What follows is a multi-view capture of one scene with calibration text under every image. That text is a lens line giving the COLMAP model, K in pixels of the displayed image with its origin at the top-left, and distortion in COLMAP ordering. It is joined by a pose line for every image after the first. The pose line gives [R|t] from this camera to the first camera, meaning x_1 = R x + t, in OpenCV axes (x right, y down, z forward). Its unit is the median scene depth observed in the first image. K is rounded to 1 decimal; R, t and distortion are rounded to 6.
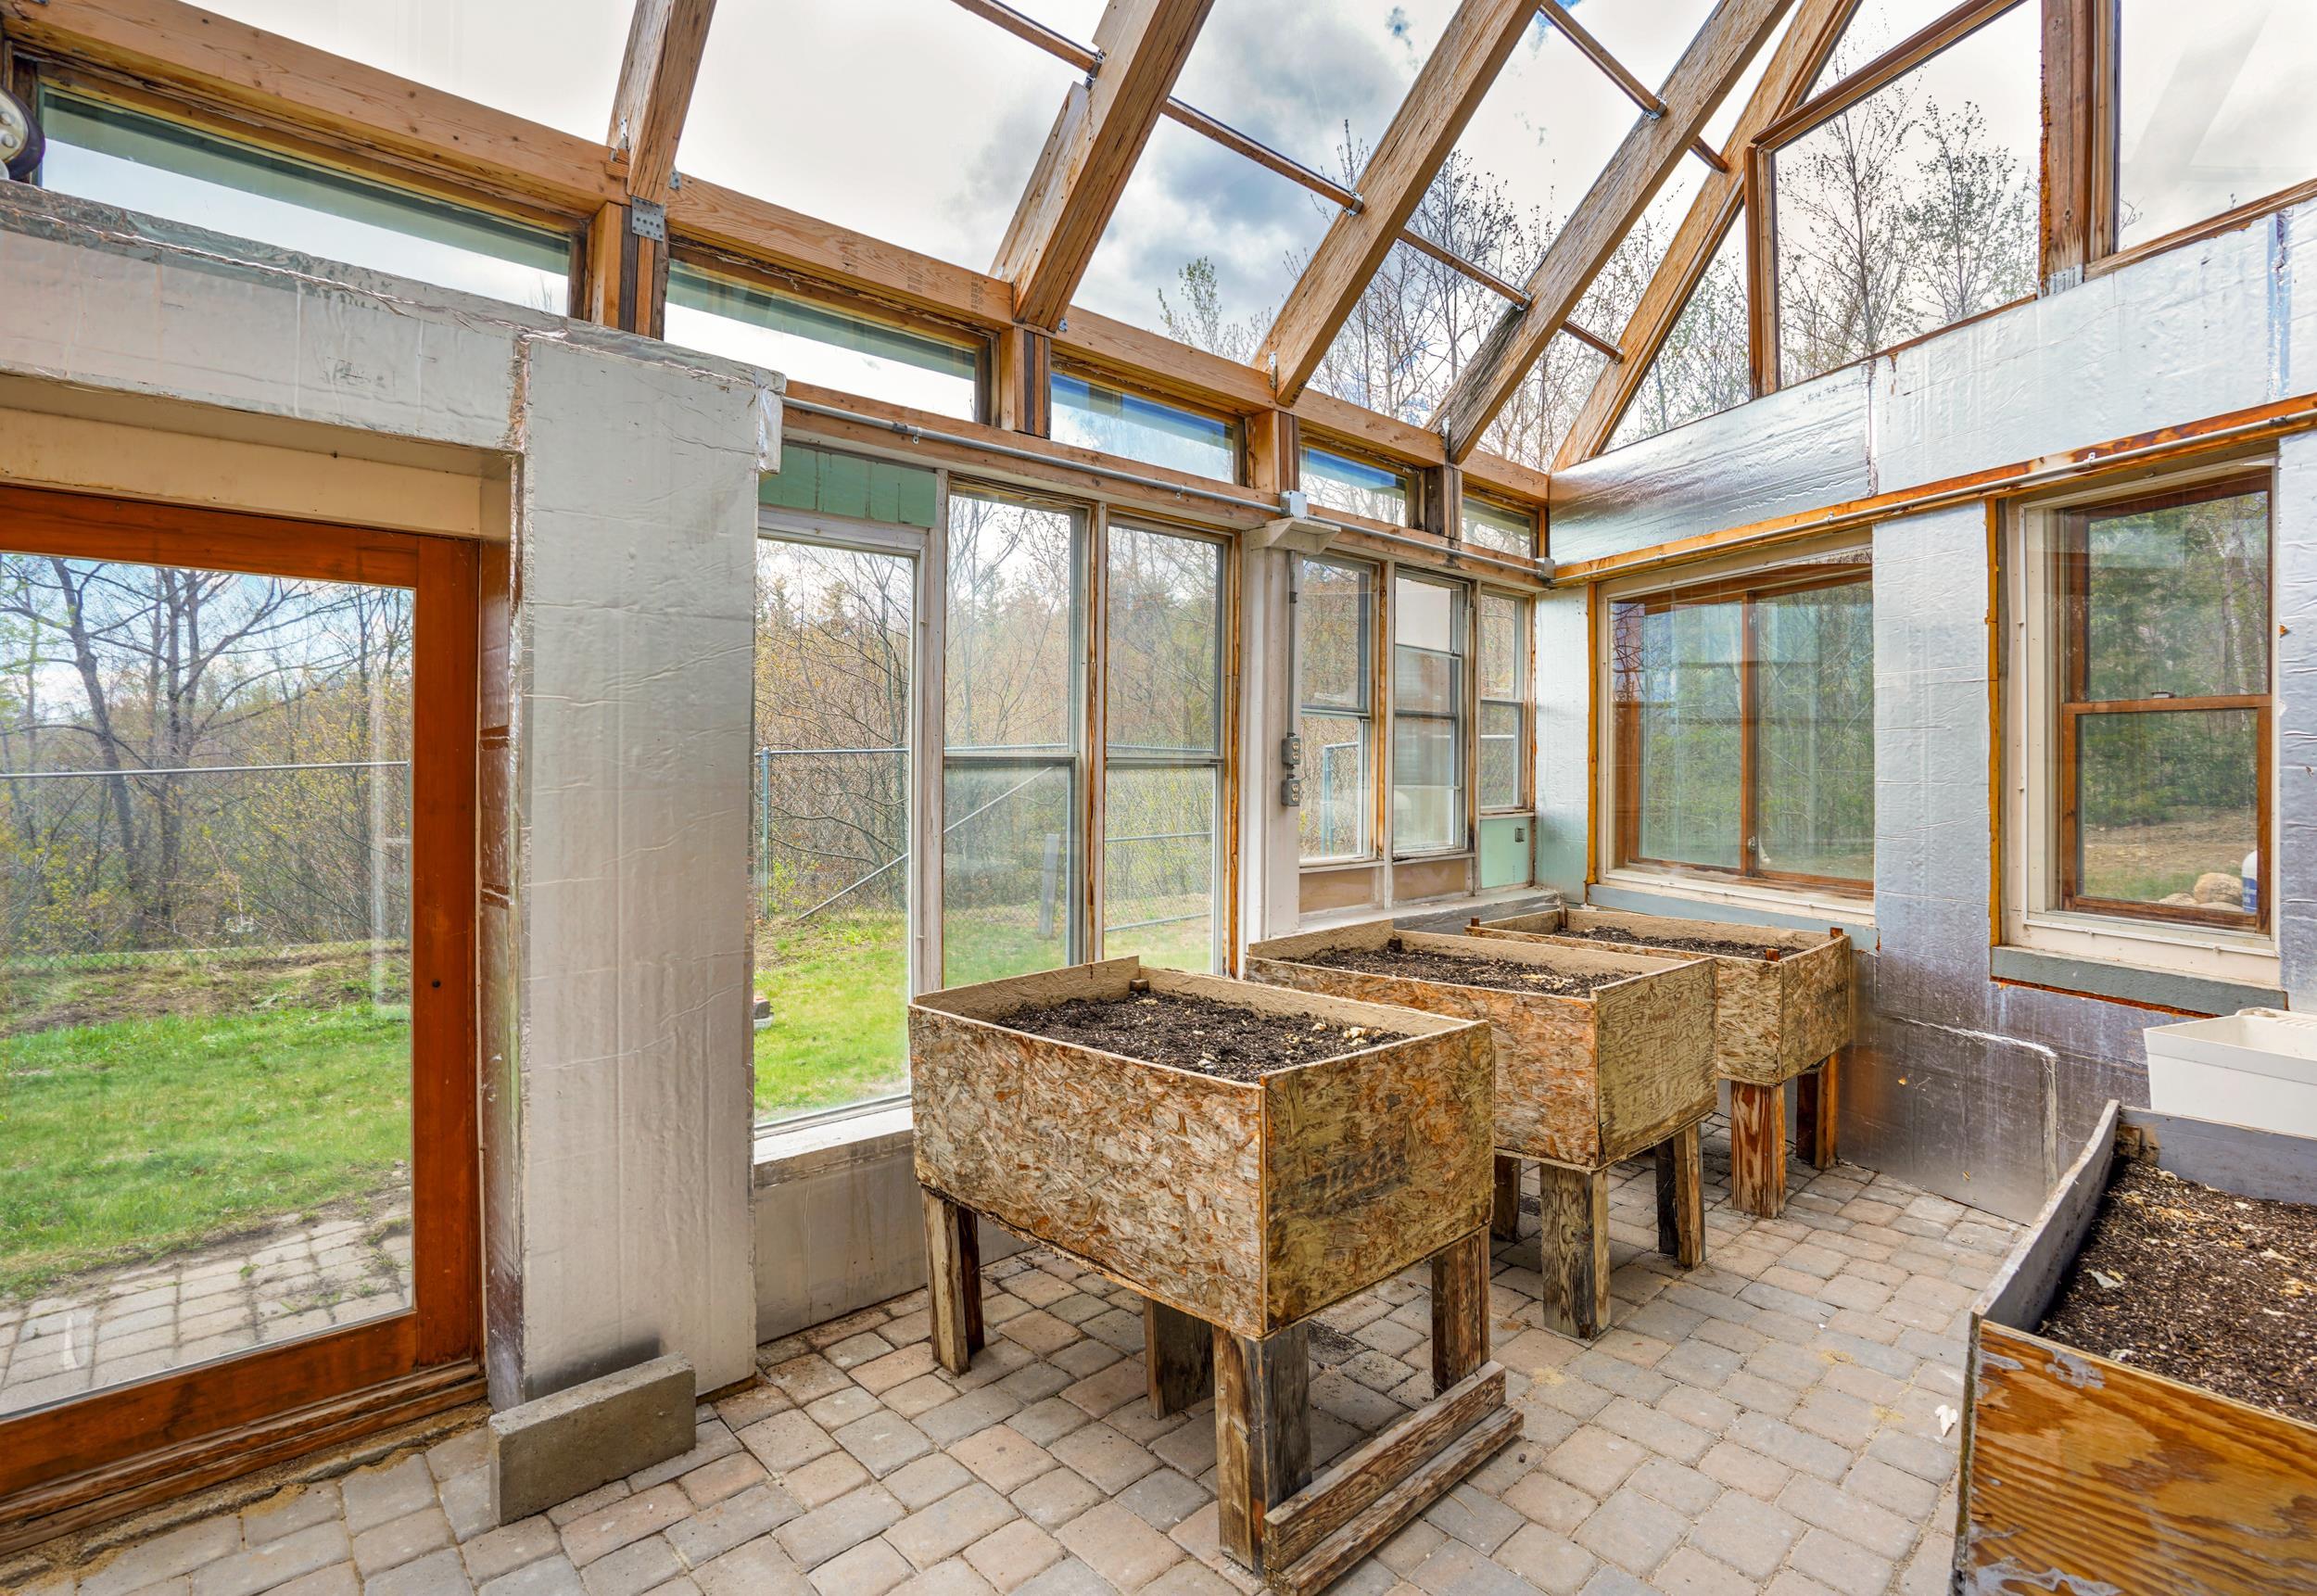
lens RADIAL K [[1096.5, 0, 1159.4], [0, 1096.5, 760.4], [0, 0, 1]] dist [-0.051668, 0.014718]
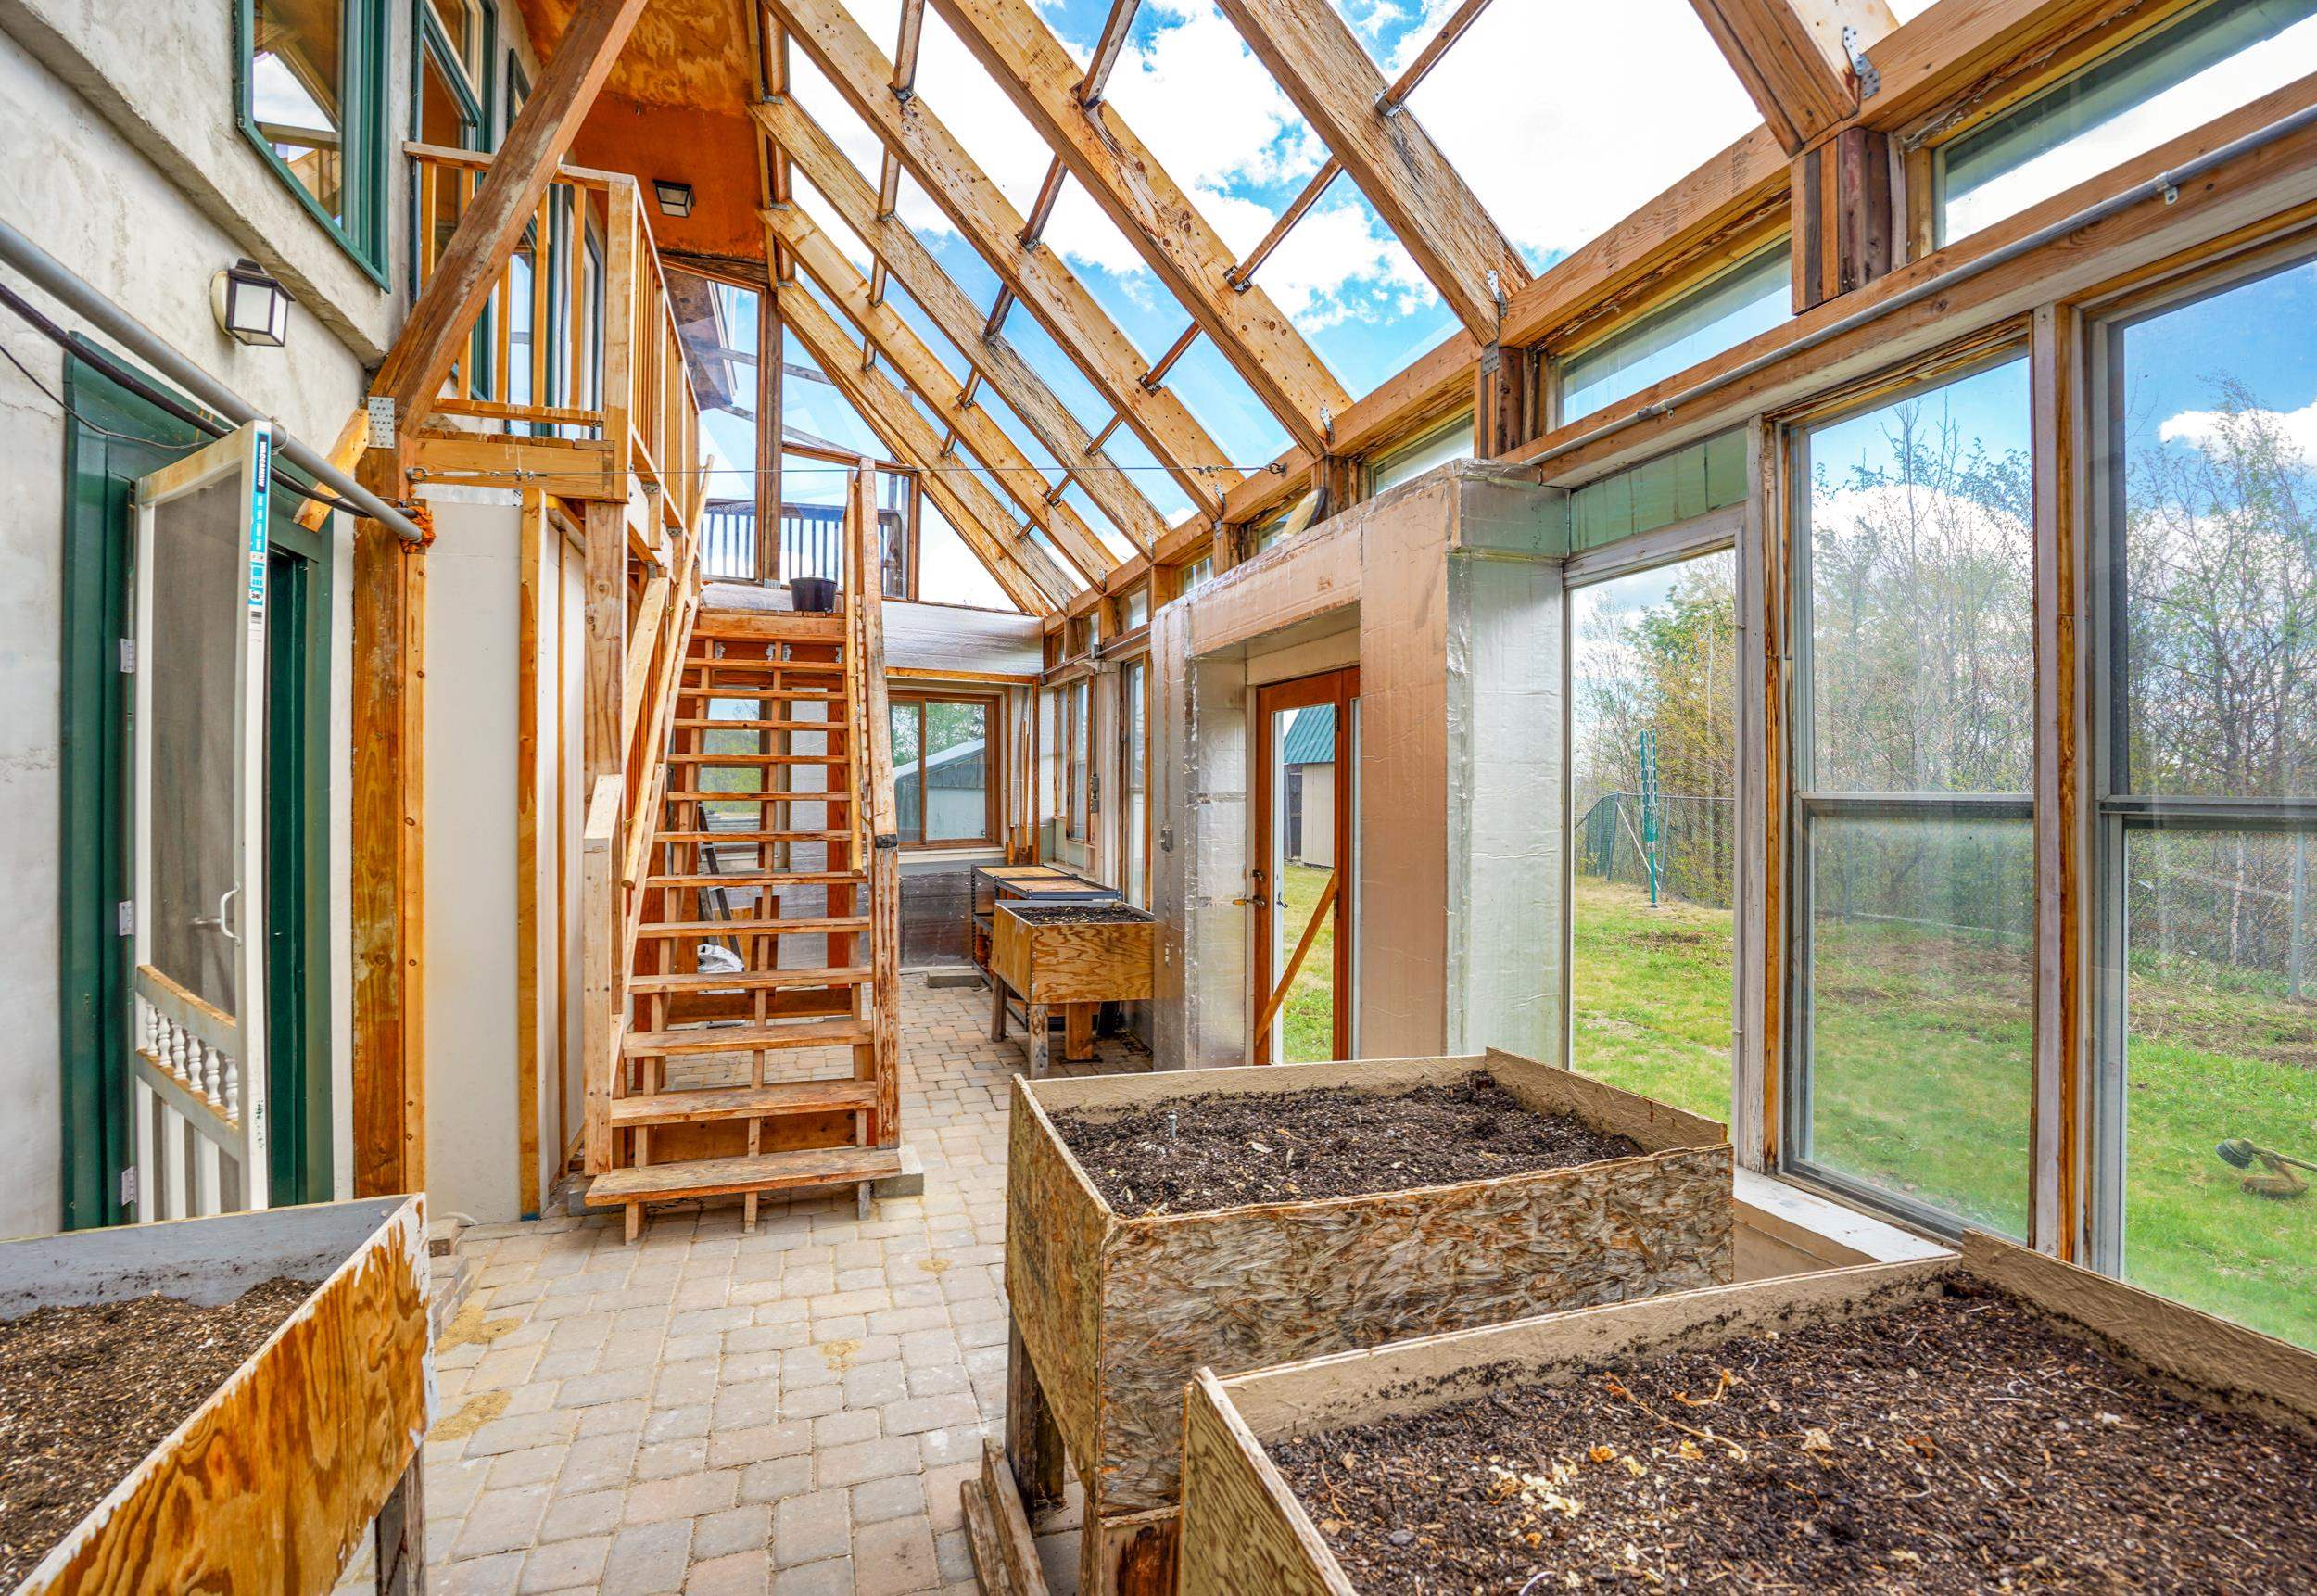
lens RADIAL K [[1096.5, 0, 1159.4], [0, 1096.5, 760.4], [0, 0, 1]] dist [-0.051668, 0.014718]
pose [[-0.417771, -0.018117, -0.908372, 0.580977], [-0.000228, 0.999803, -0.019836, -0.013239], [0.908552, -0.008080, -0.417693, 0.848165]]
